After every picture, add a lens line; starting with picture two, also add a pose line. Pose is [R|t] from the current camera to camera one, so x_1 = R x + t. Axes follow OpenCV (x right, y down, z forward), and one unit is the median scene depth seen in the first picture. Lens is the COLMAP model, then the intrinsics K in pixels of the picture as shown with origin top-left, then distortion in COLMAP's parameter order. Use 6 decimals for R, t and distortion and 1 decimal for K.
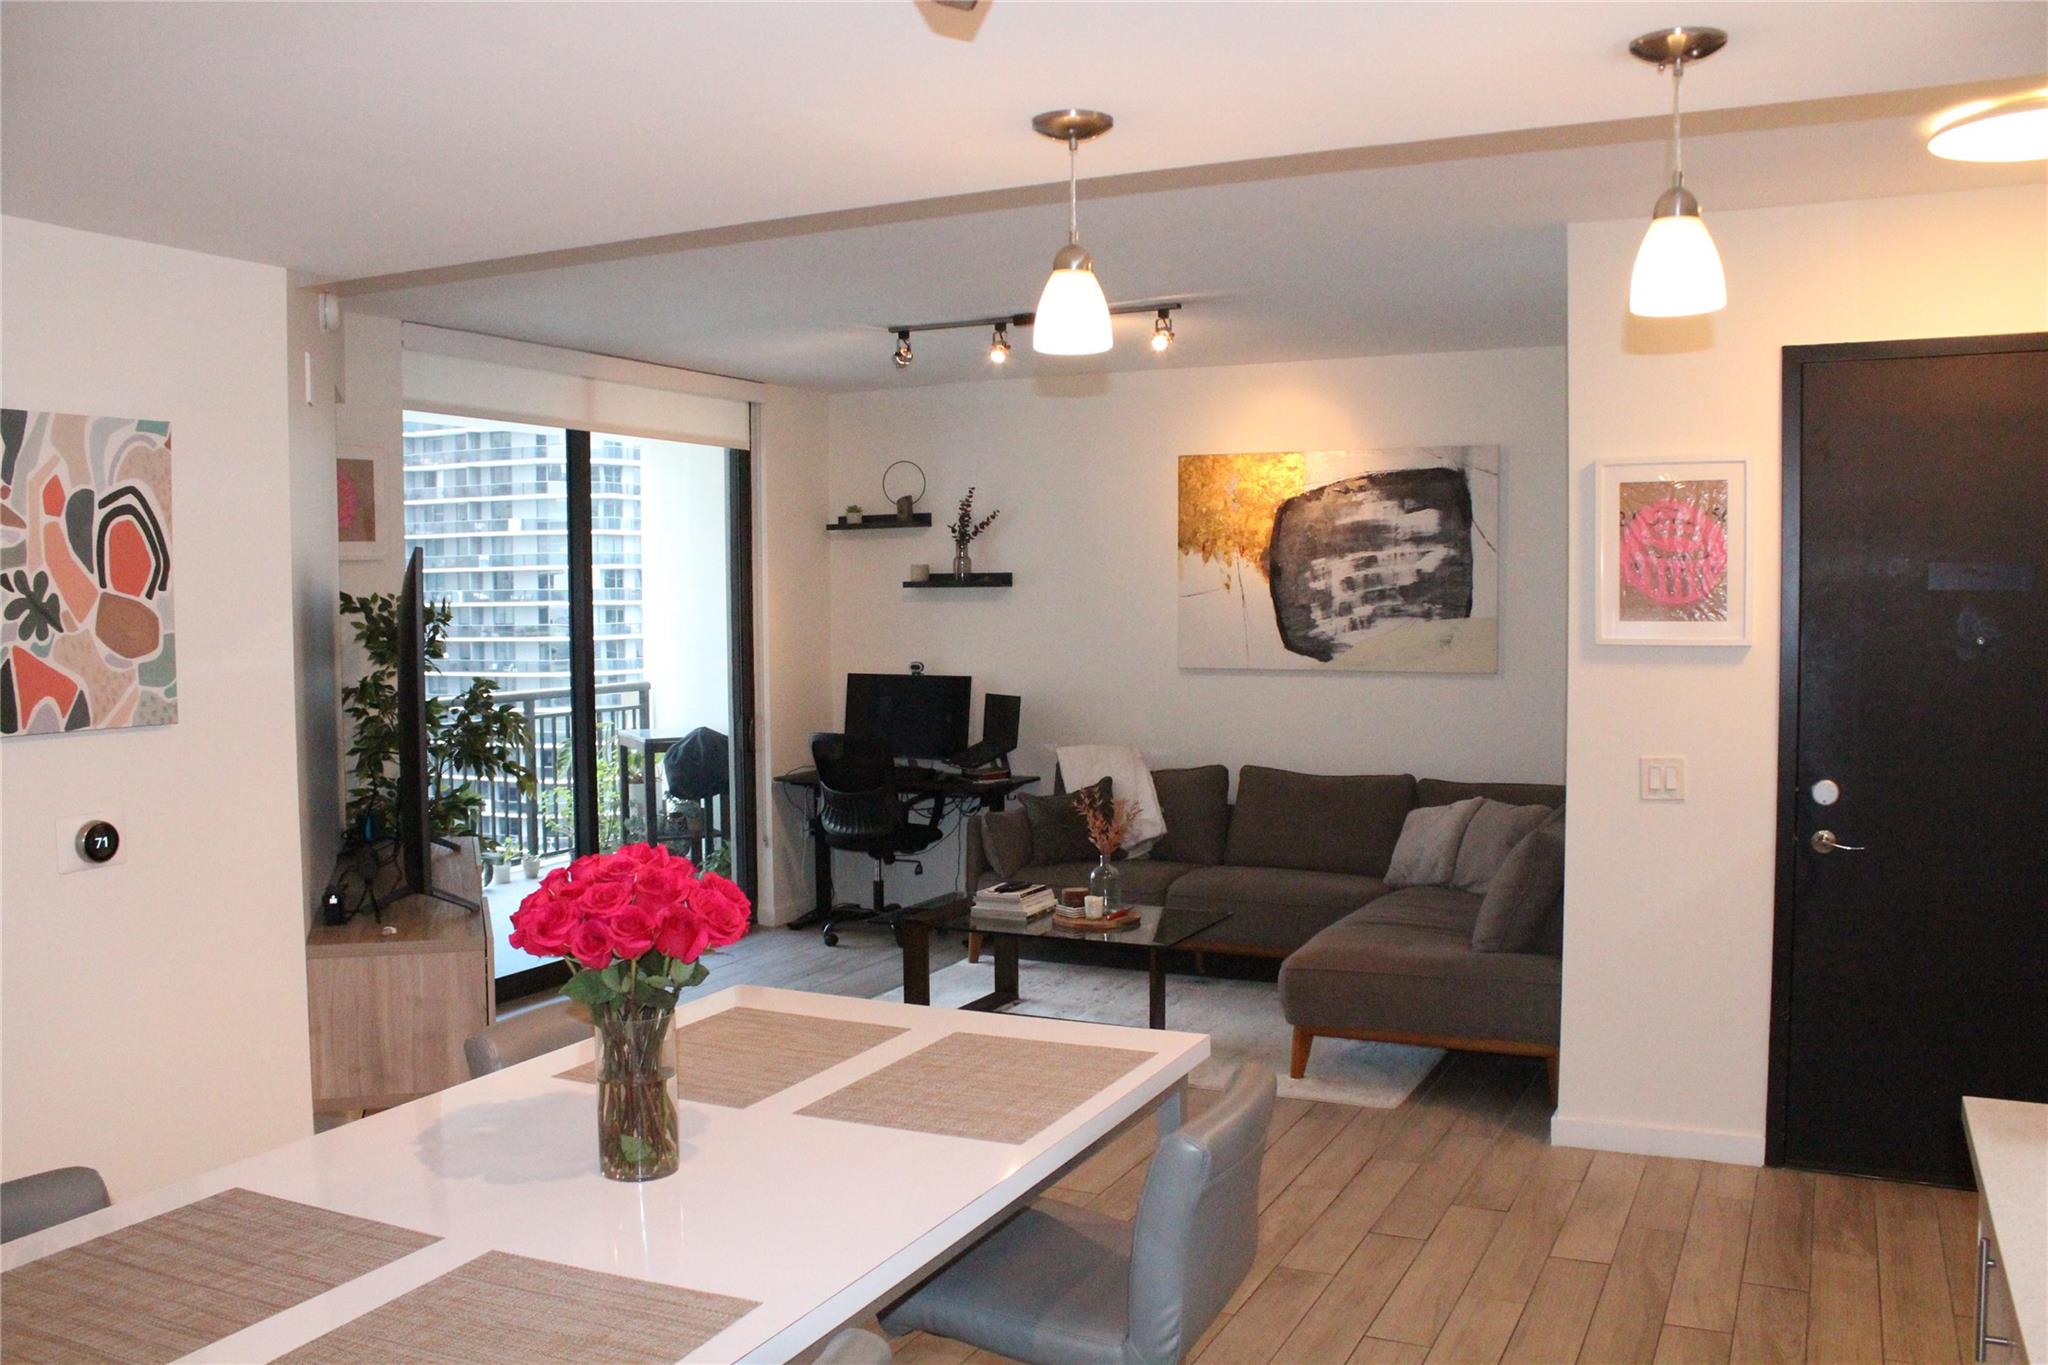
lens RADIAL K [[1704.5, 0, 1009.7], [0, 1704.5, 691.1], [0, 0, 1]] dist [-0.151054, 0.114619]
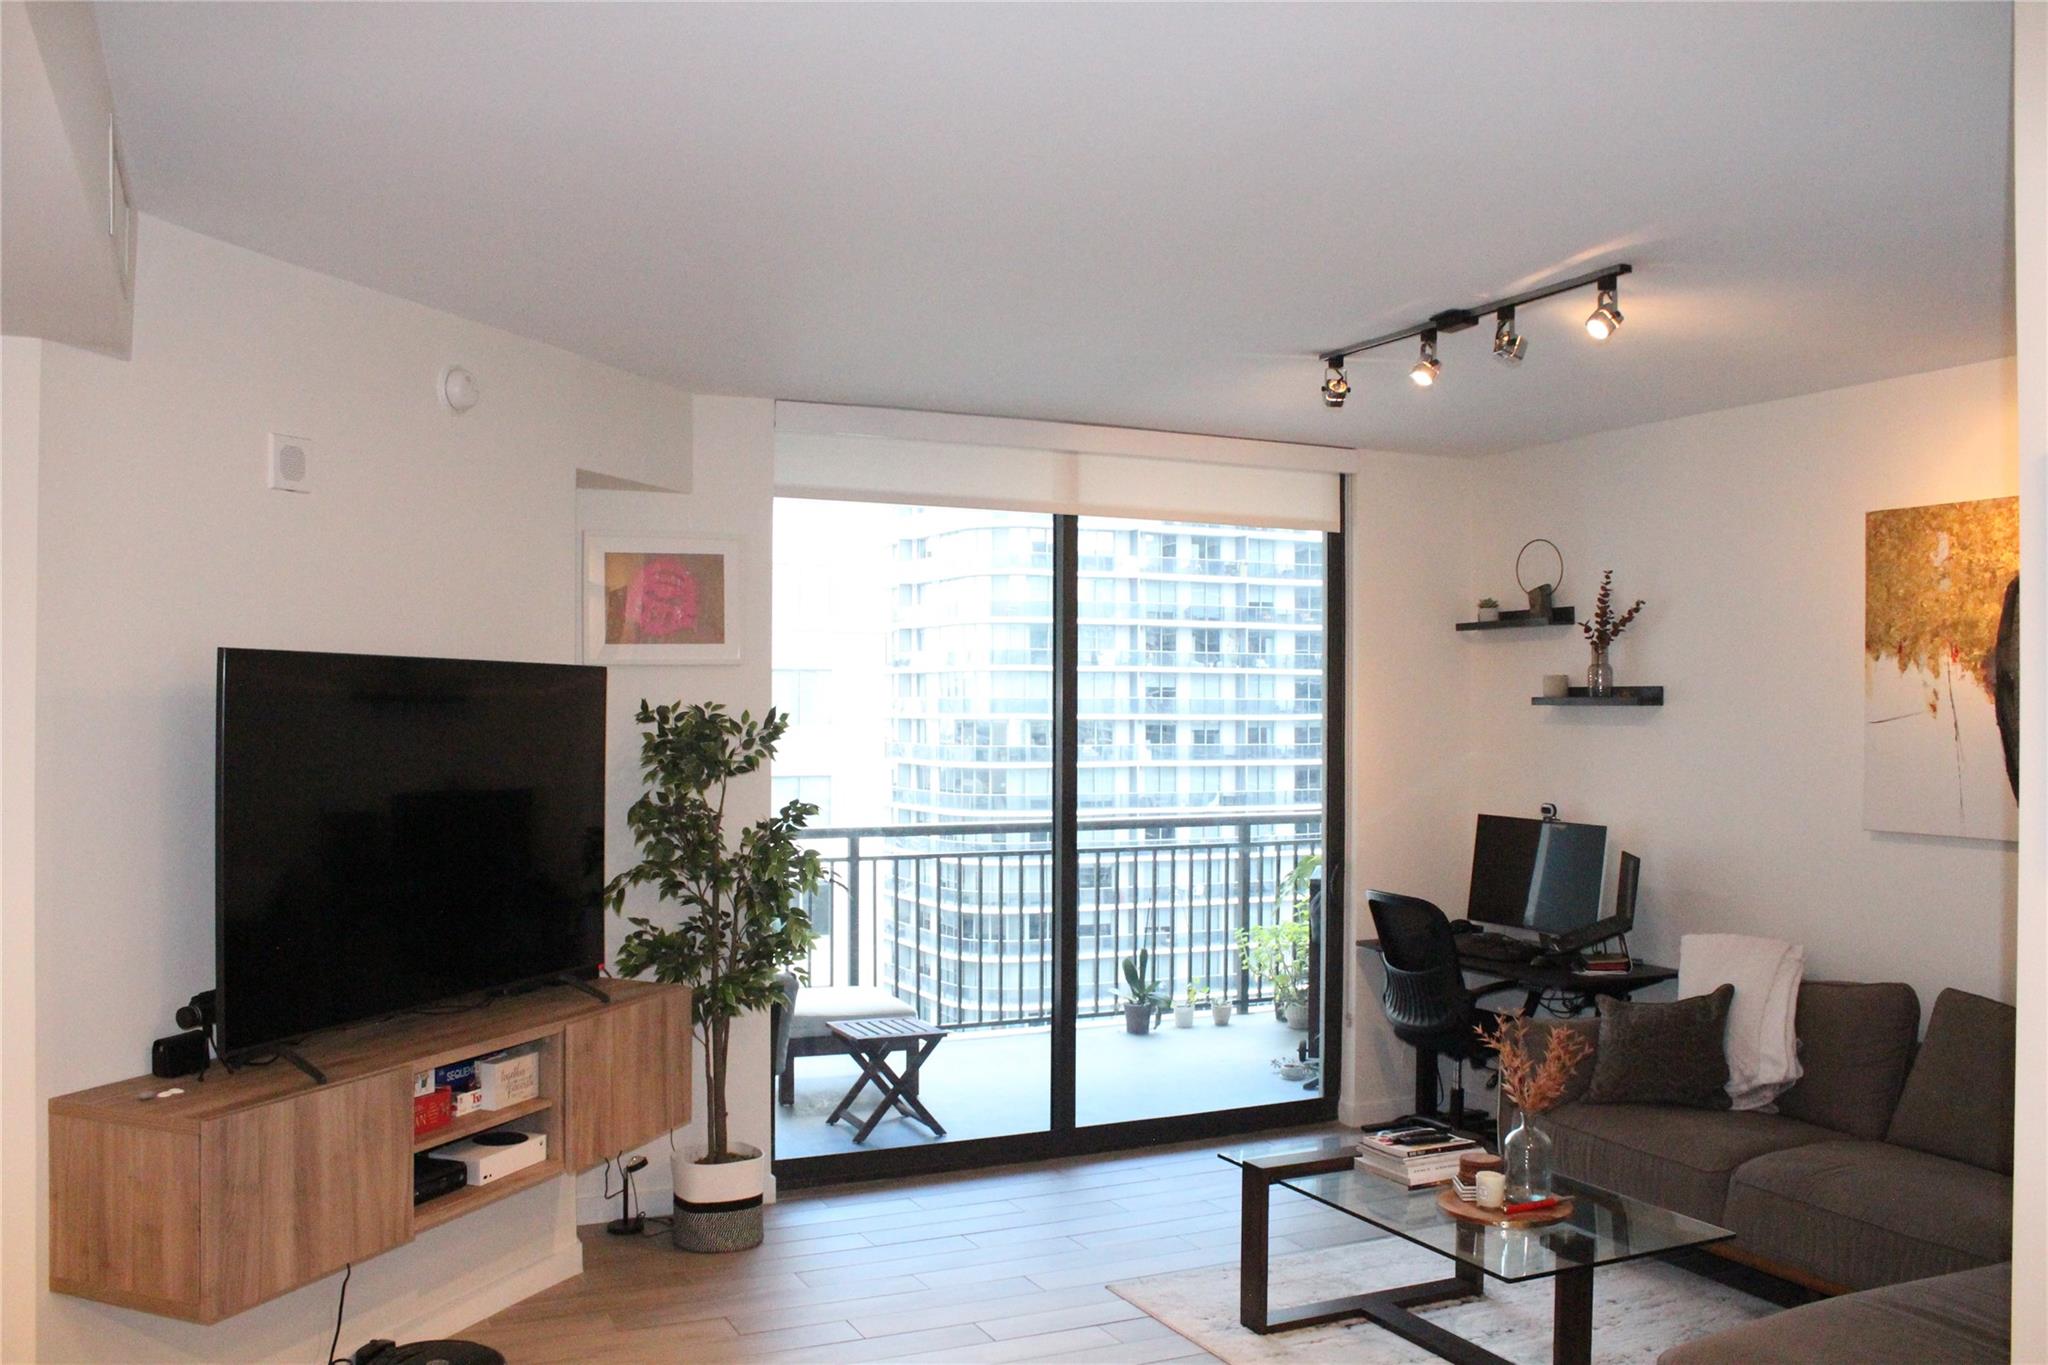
lens RADIAL K [[1704.5, 0, 1039.0], [0, 1704.5, 694.4], [0, 0, 1]] dist [-0.151054, 0.114619]
pose [[0.790893, 0.007907, -0.611904, 0.225427], [-0.047506, 0.997692, -0.048510, -0.018556], [0.610108, 0.067435, 0.789443, 0.273083]]
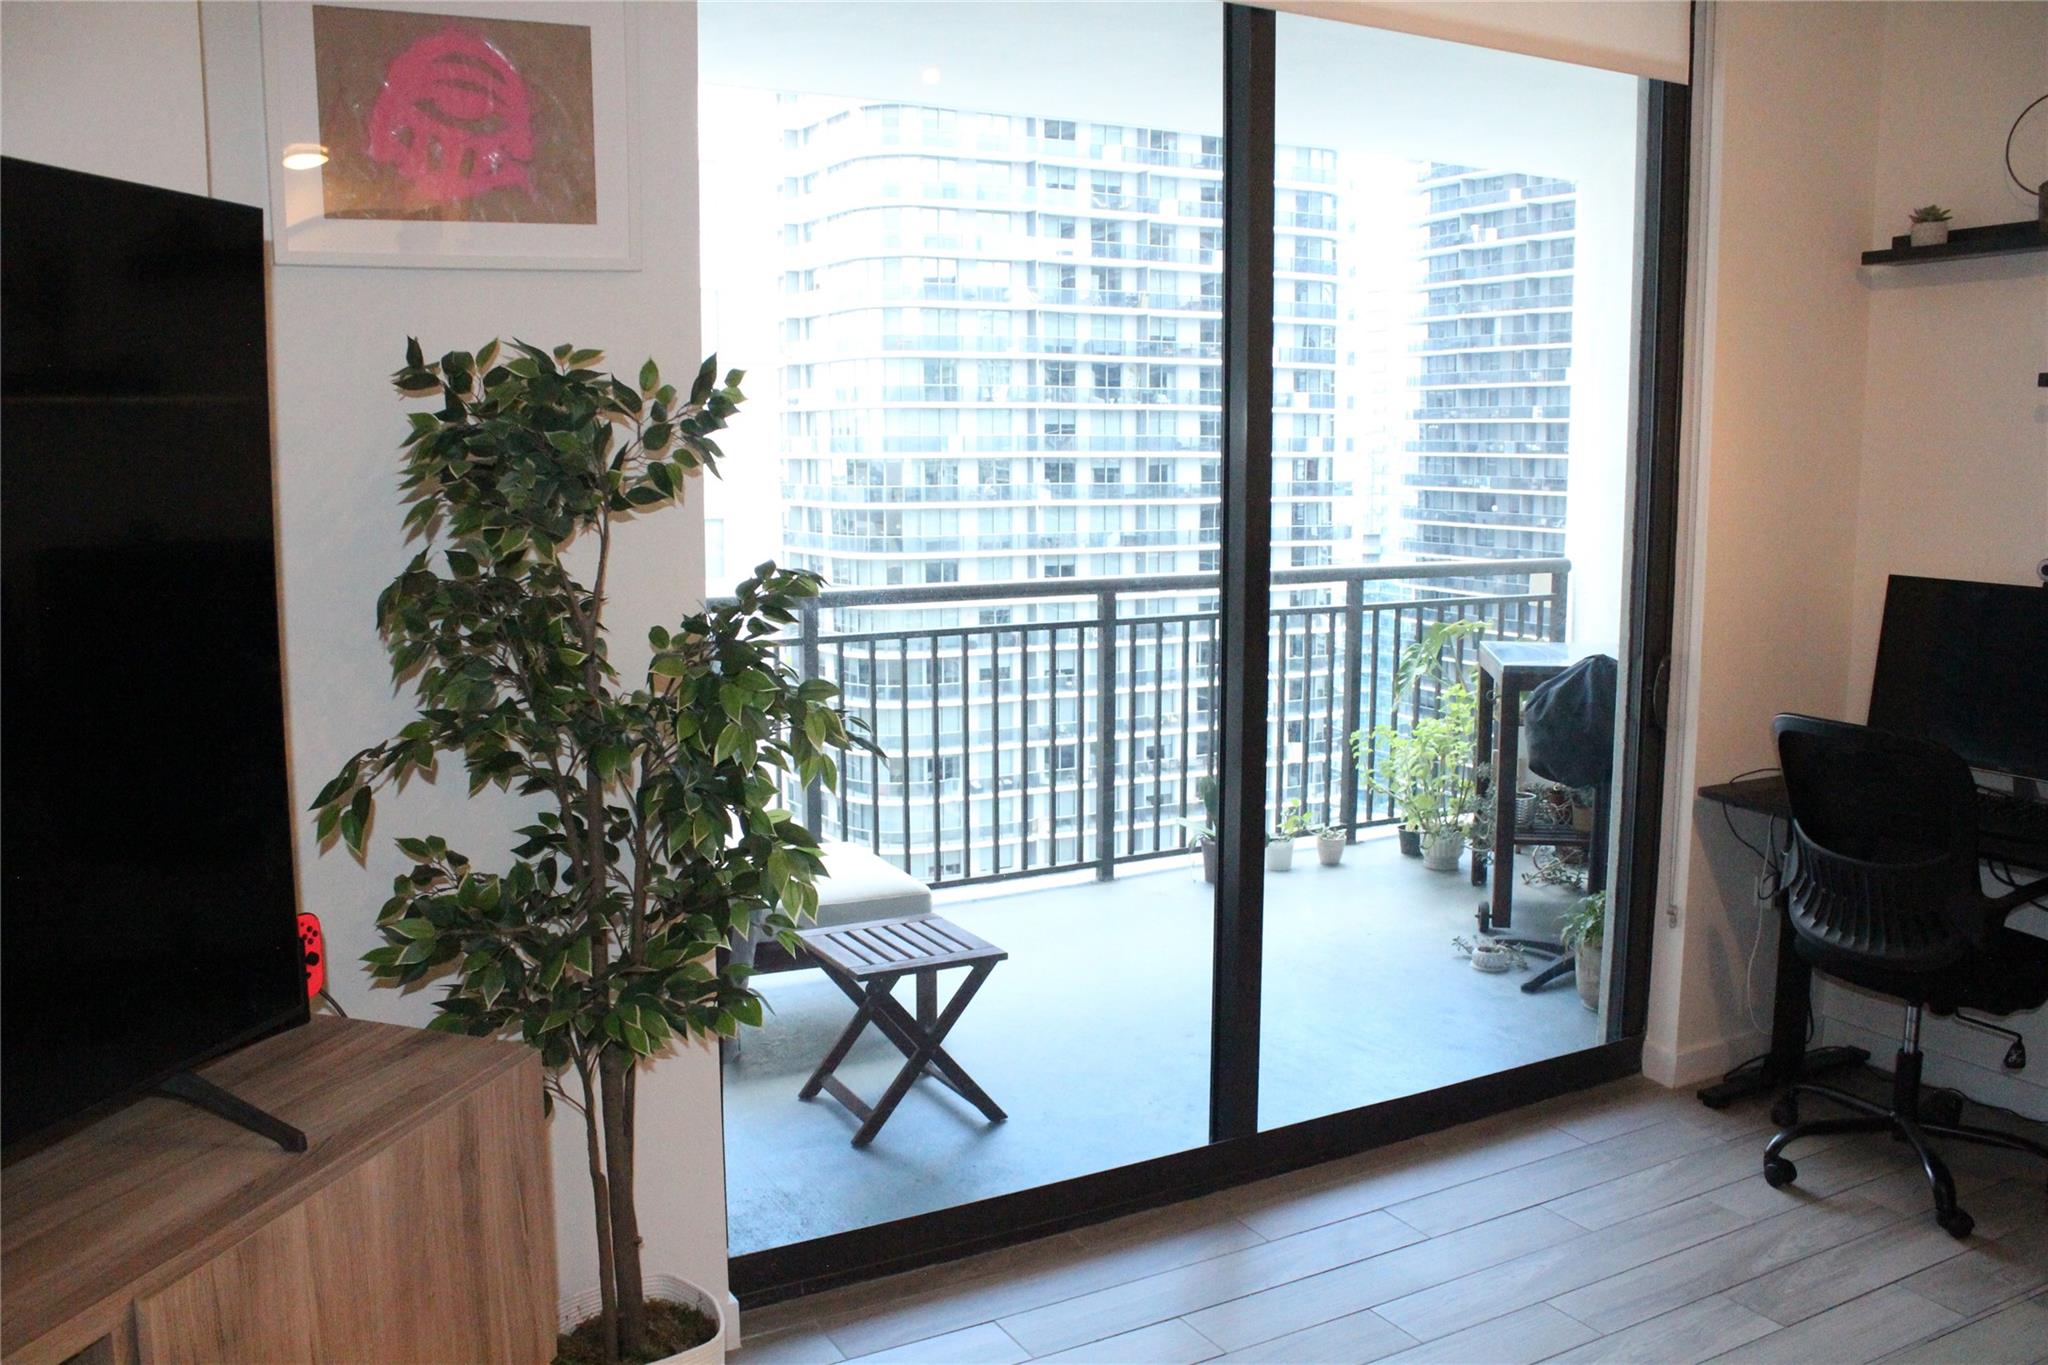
lens RADIAL K [[1704.5, 0, 1022.7], [0, 1704.5, 700.4], [0, 0, 1]] dist [-0.151054, 0.114619]
pose [[0.823978, 0.091790, -0.559138, -0.036356], [-0.039997, 0.993752, 0.104195, -0.014105], [0.565209, -0.063491, 0.822501, 0.508746]]
